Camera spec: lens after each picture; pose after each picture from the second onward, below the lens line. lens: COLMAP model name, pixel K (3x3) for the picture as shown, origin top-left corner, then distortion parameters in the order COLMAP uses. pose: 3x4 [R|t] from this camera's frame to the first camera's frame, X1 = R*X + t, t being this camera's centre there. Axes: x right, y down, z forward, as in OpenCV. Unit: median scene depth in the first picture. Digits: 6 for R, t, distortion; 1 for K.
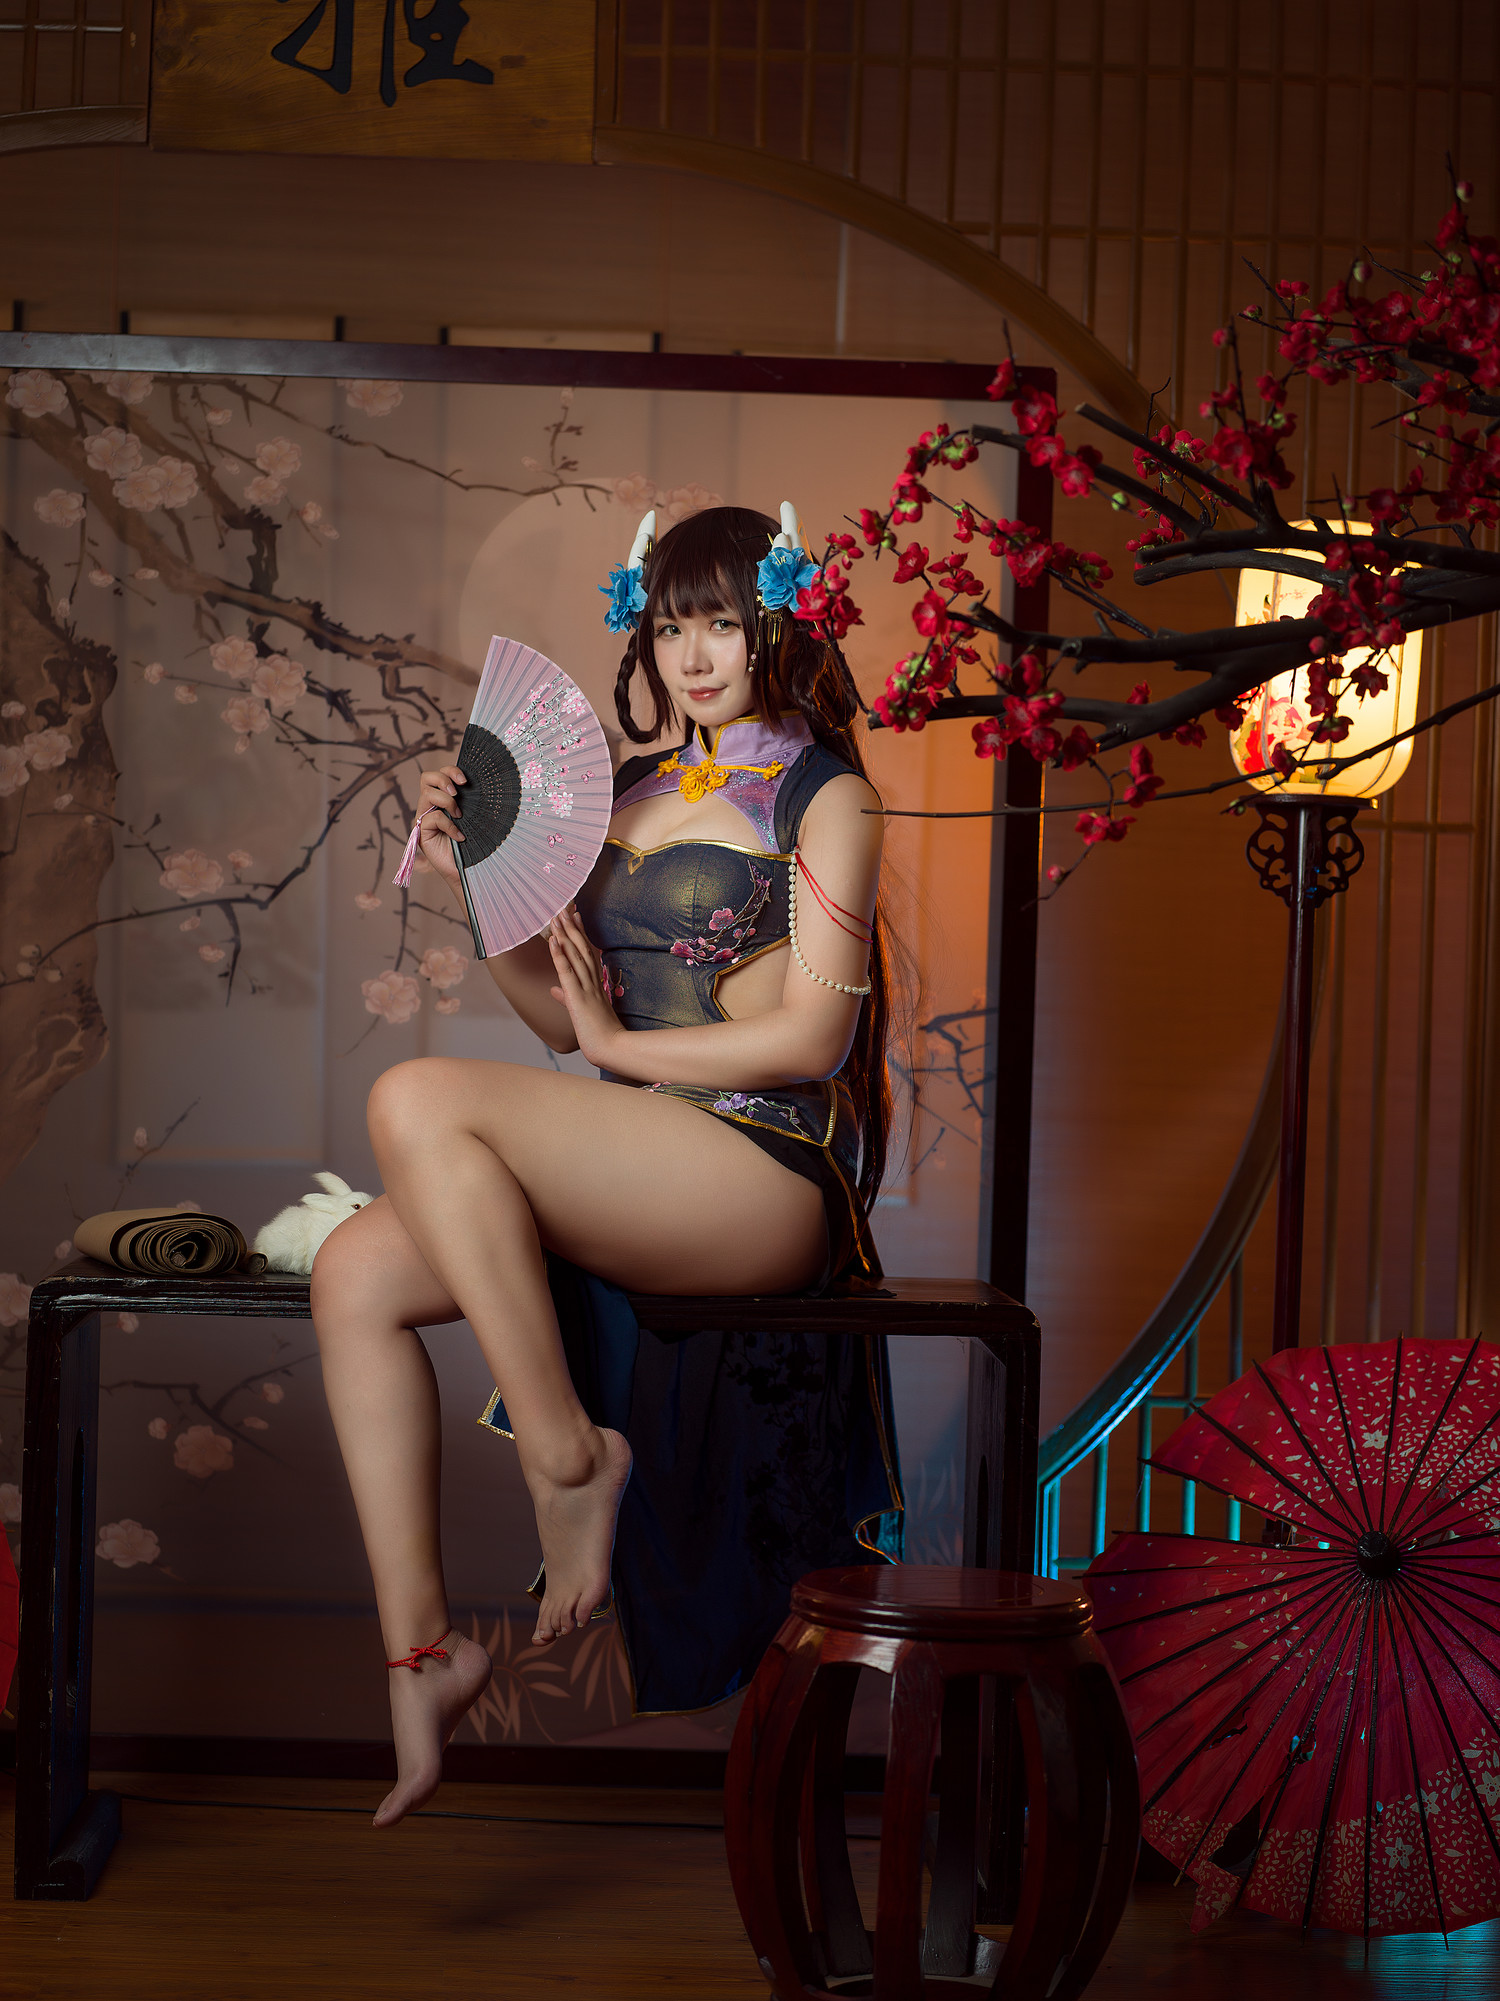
lens RADIAL K [[4189.3, 0, 751.0], [0, 4189.3, 1010.3], [0, 0, 1]] dist [0.057286, -1.190303]
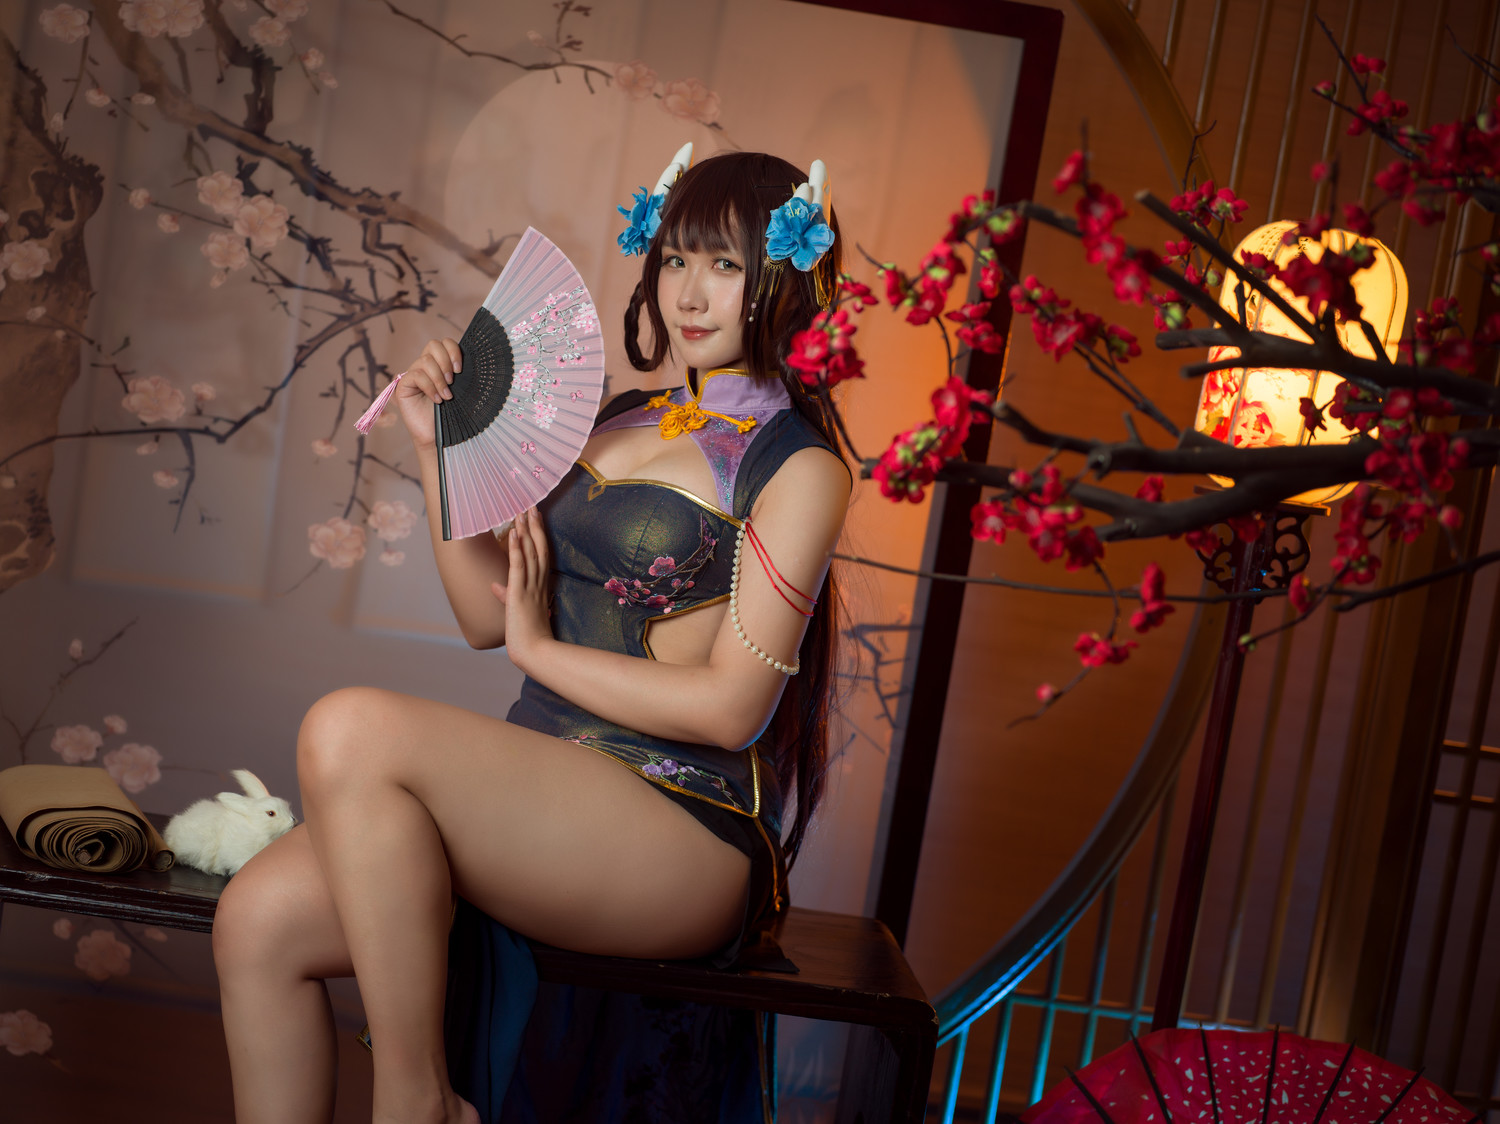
lens RADIAL K [[3277.5, 0, 723.0], [0, 3277.5, 539.1], [0, 0, 1]] dist [0.056984, -1.157830]
pose [[0.991601, 0.124590, 0.034721, -0.020299], [-0.127318, 0.987541, 0.092481, -0.090267], [-0.022767, -0.096125, 0.995109, 0.203742]]
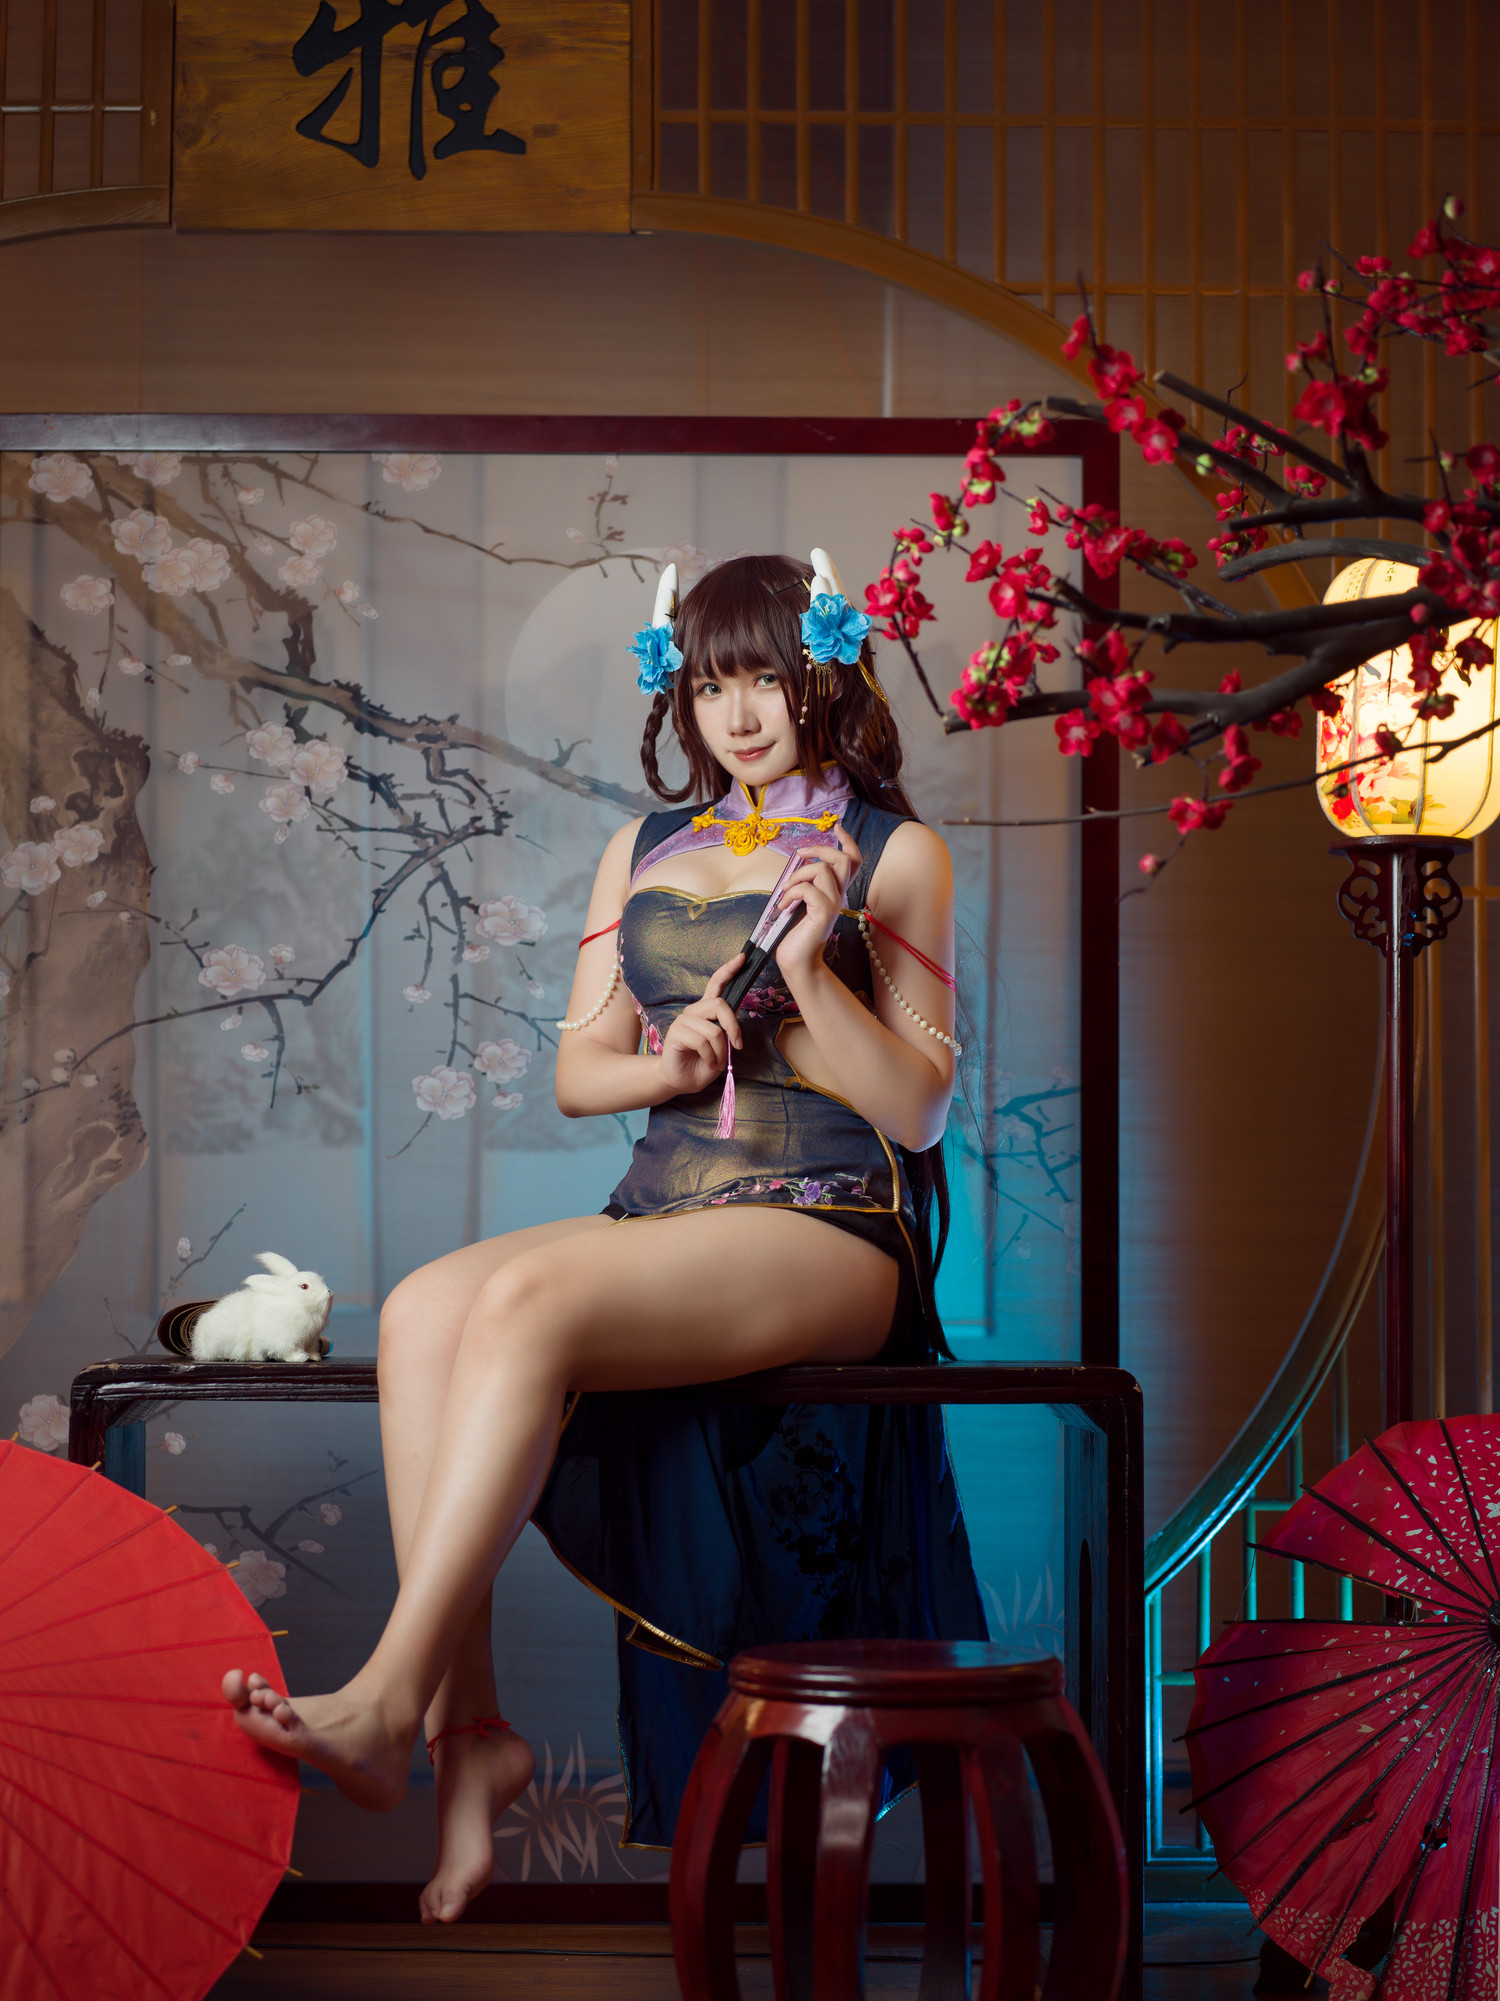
lens RADIAL K [[4252.7, 0, 746.7], [0, 4252.7, 1010.4], [0, 0, 1]] dist [0.059563, -1.191376]
pose [[0.999544, -0.028734, -0.009296, -0.007302], [0.028054, 0.997393, -0.066486, 0.044430], [0.011183, 0.066195, 0.997744, 0.033617]]
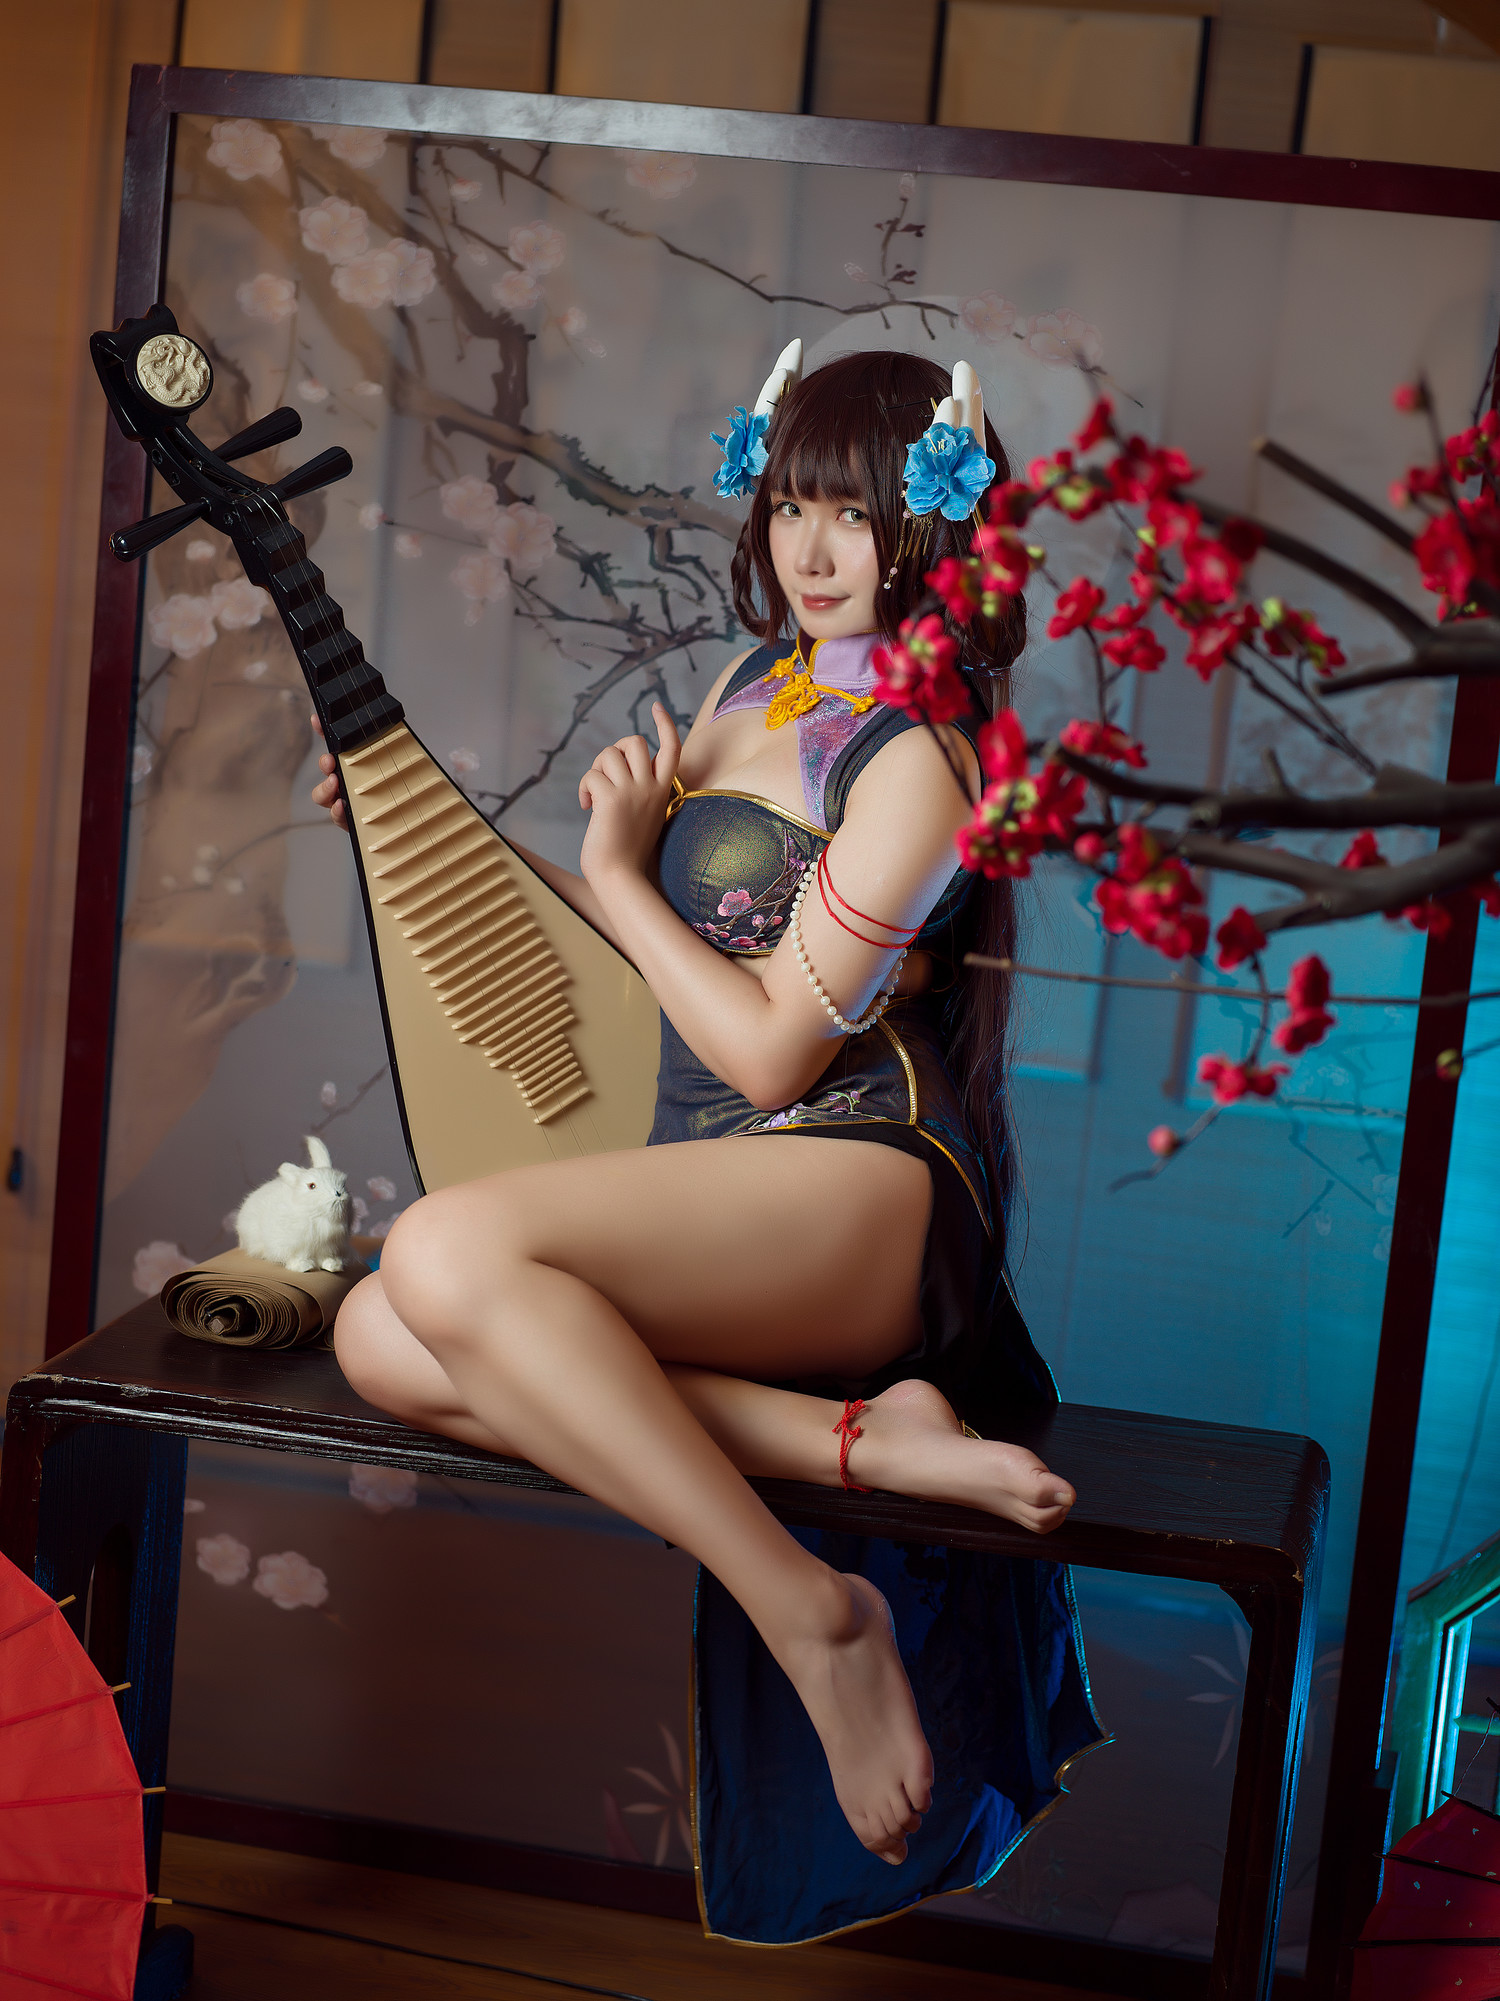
lens RADIAL K [[4204.9, 0, 747.1], [0, 4204.9, 1008.8], [0, 0, 1]] dist [0.071279, -1.339719]
pose [[0.968765, 0.092657, -0.230018, 0.116756], [-0.060936, 0.988078, 0.141381, -0.105109], [0.240375, -0.122949, 0.962862, 0.243513]]
